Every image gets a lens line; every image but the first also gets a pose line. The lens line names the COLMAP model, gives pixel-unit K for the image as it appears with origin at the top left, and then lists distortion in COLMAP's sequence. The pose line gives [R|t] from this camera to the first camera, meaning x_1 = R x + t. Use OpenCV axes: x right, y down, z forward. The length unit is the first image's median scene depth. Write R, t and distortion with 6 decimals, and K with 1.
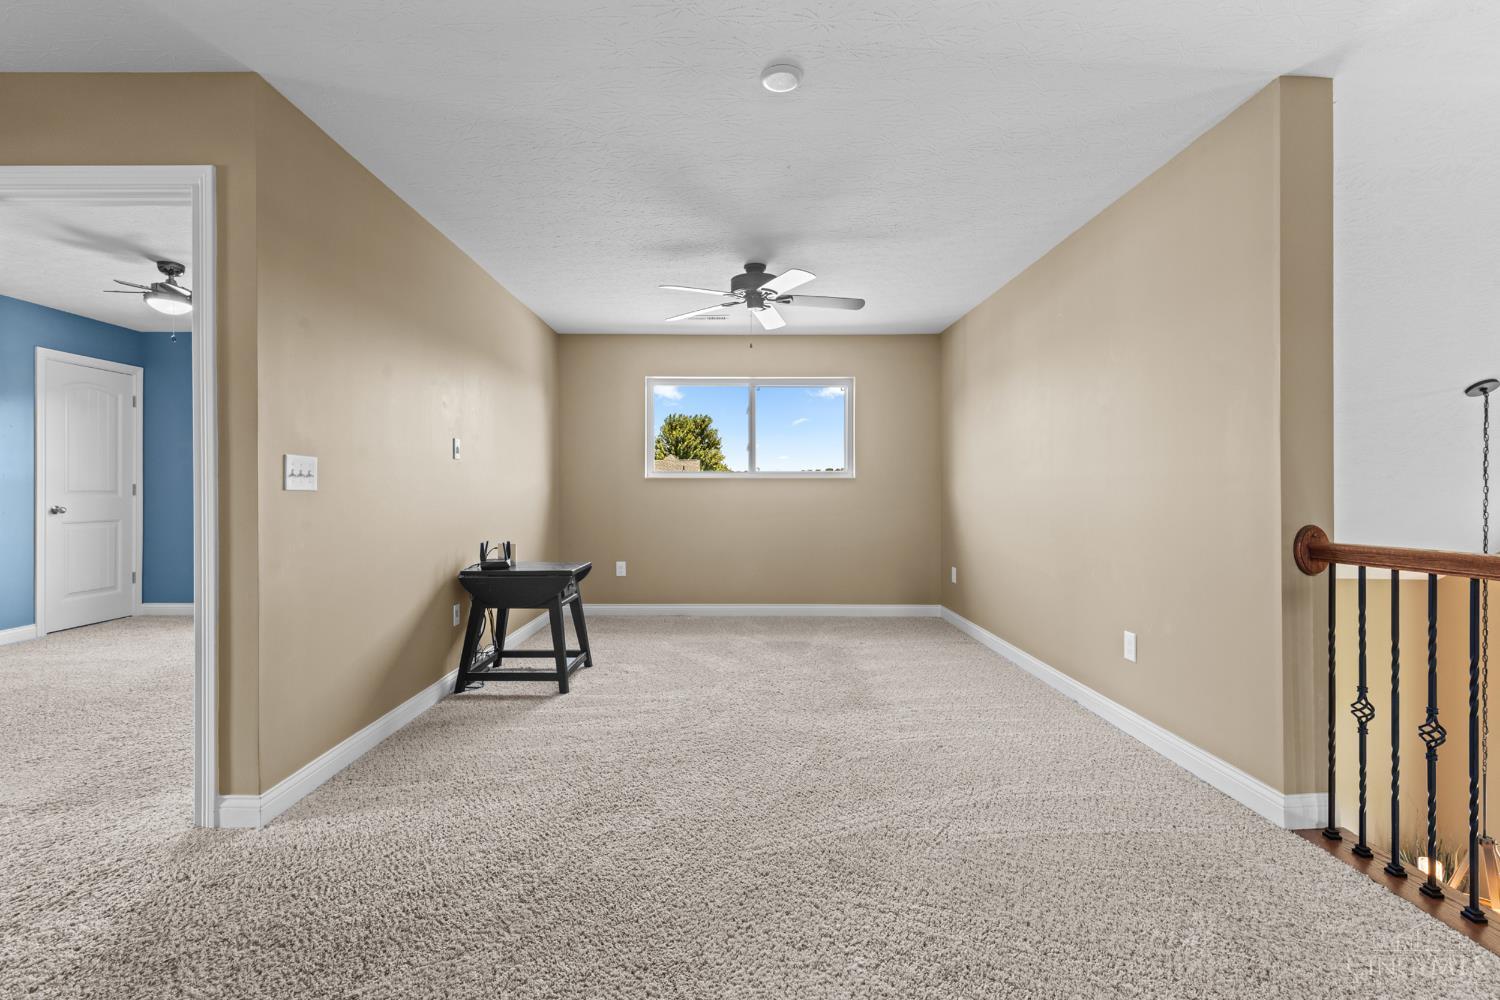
lens RADIAL K [[674.6, 0, 744.6], [0, 674.6, 491.7], [0, 0, 1]] dist [0.005096, -0.000388]
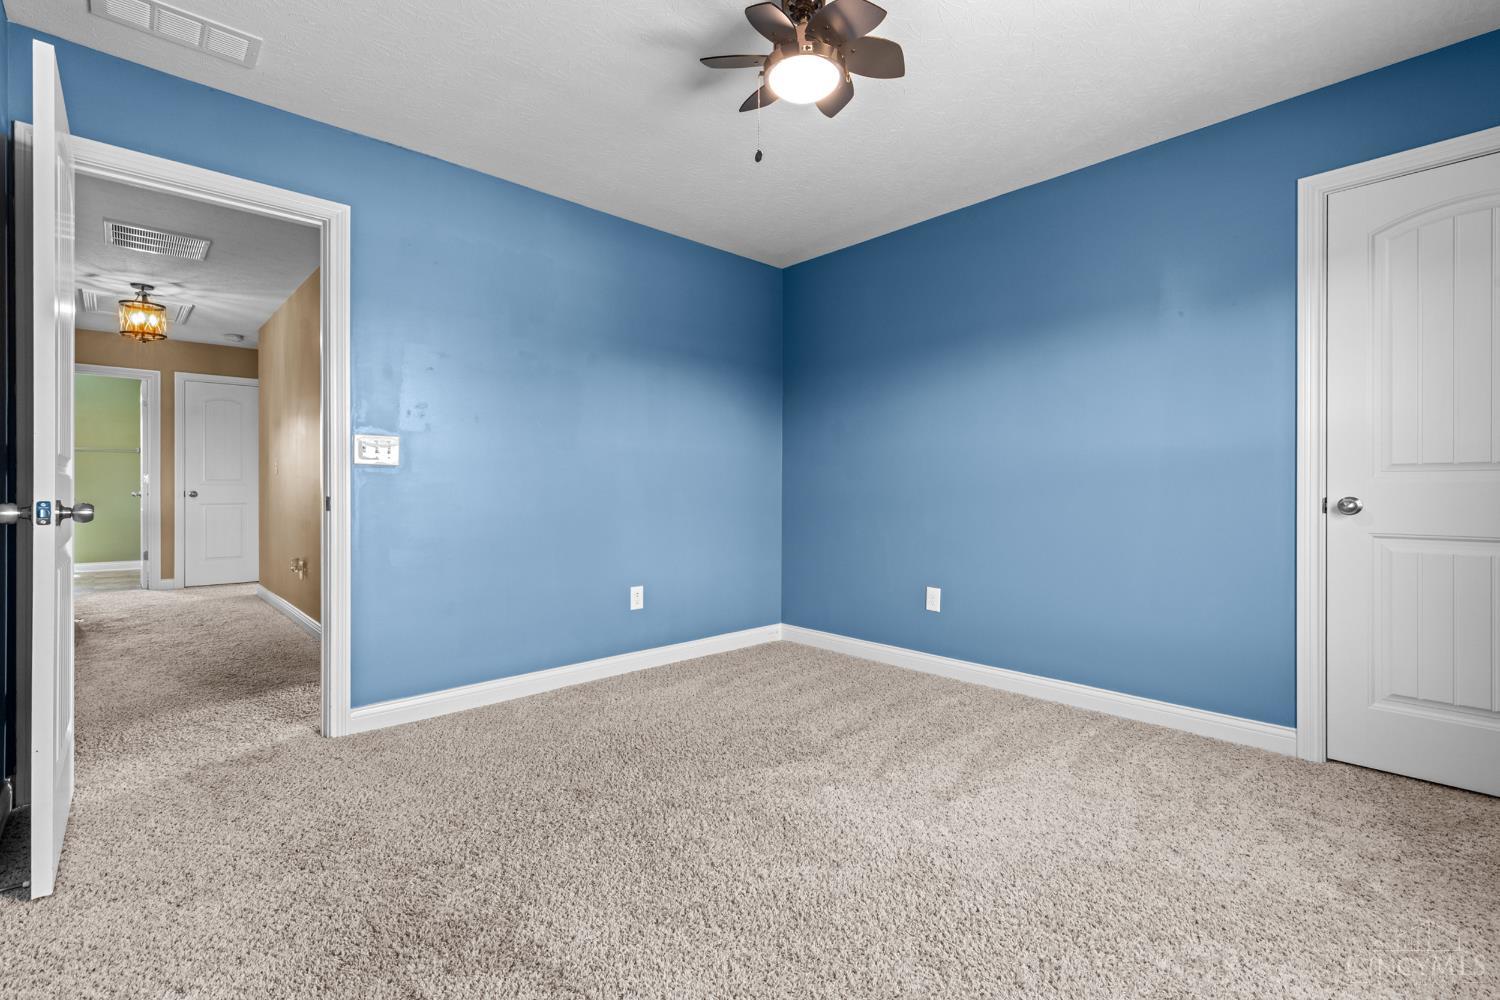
lens RADIAL K [[674.6, 0, 735.4], [0, 674.6, 494.2], [0, 0, 1]] dist [0.005096, -0.000388]
pose [[-0.740988, -0.004323, -0.671504, -0.371129], [-0.010690, 0.999928, 0.005359, 0.020243], [0.671433, 0.011149, -0.740982, 1.019987]]
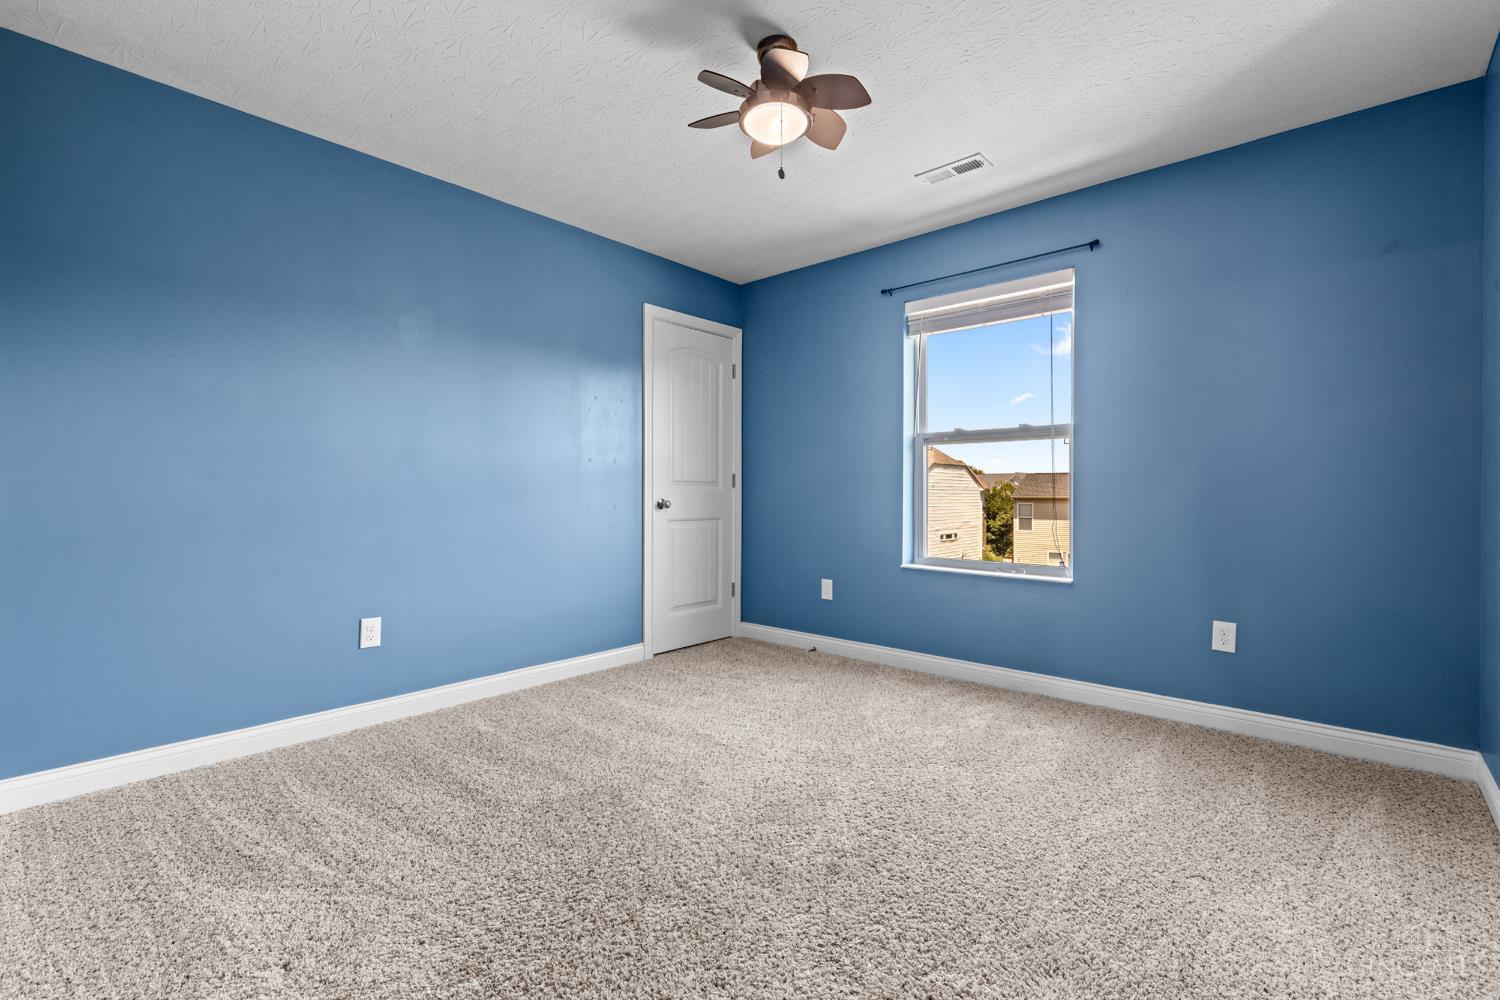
lens RADIAL K [[674.6, 0, 748.0], [0, 674.6, 495.6], [0, 0, 1]] dist [0.005096, -0.000388]
pose [[0.749932, -0.001798, -0.661512, -0.386436], [-0.000513, 0.999994, -0.003300, 0.018917], [0.661514, 0.002814, 0.749927, 0.442375]]
